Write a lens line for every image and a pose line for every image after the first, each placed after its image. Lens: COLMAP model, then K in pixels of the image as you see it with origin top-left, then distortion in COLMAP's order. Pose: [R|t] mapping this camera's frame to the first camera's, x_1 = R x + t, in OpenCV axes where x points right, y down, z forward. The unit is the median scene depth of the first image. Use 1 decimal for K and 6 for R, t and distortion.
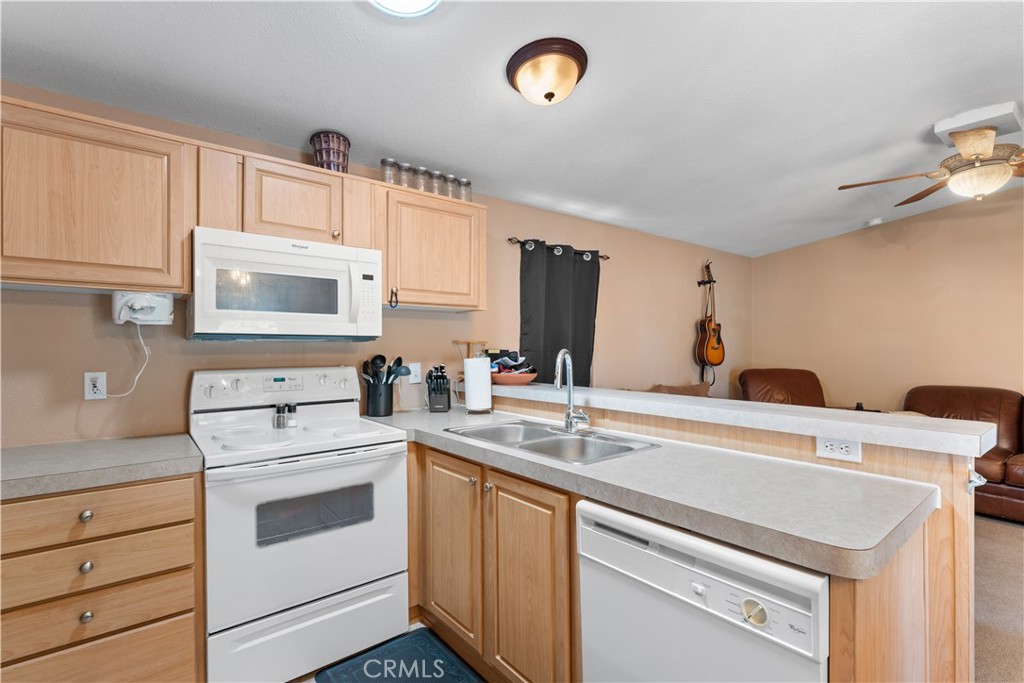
lens RADIAL K [[464.6, 0, 508.5], [0, 464.6, 348.2], [0, 0, 1]] dist [0.000576, 0.000942]
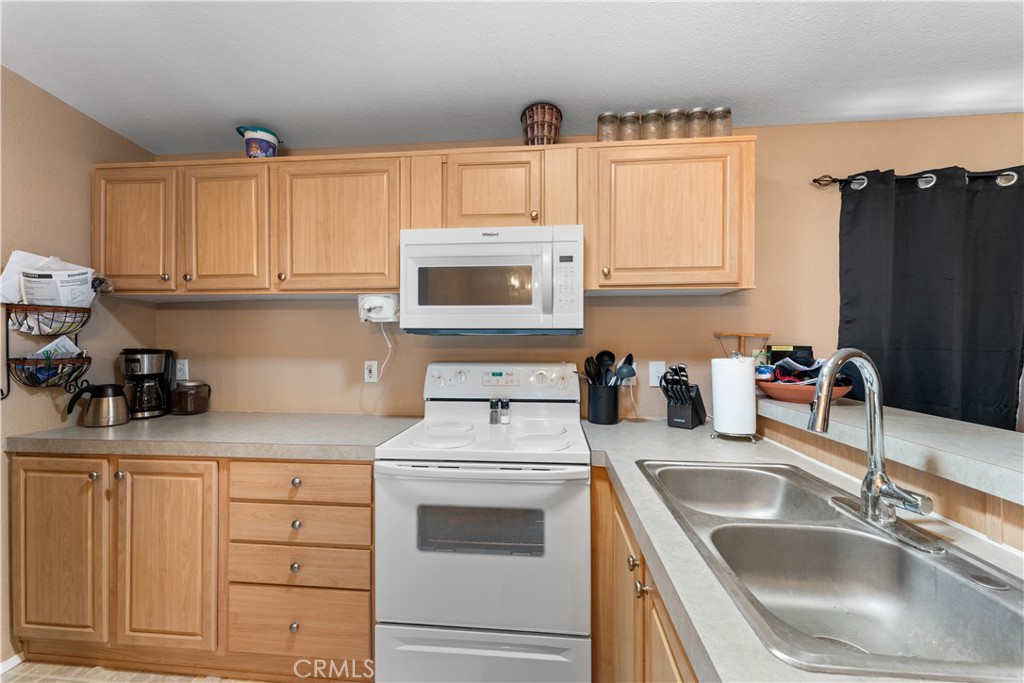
lens RADIAL K [[412.8, 0, 510.3], [0, 412.8, 340.3], [0, 0, 1]] dist [0.000085, -0.000297]
pose [[0.719713, 0.002503, -0.694267, 0.141696], [-0.003835, 0.999993, -0.000369, -0.004264], [0.694261, 0.002928, 0.719717, 0.388069]]
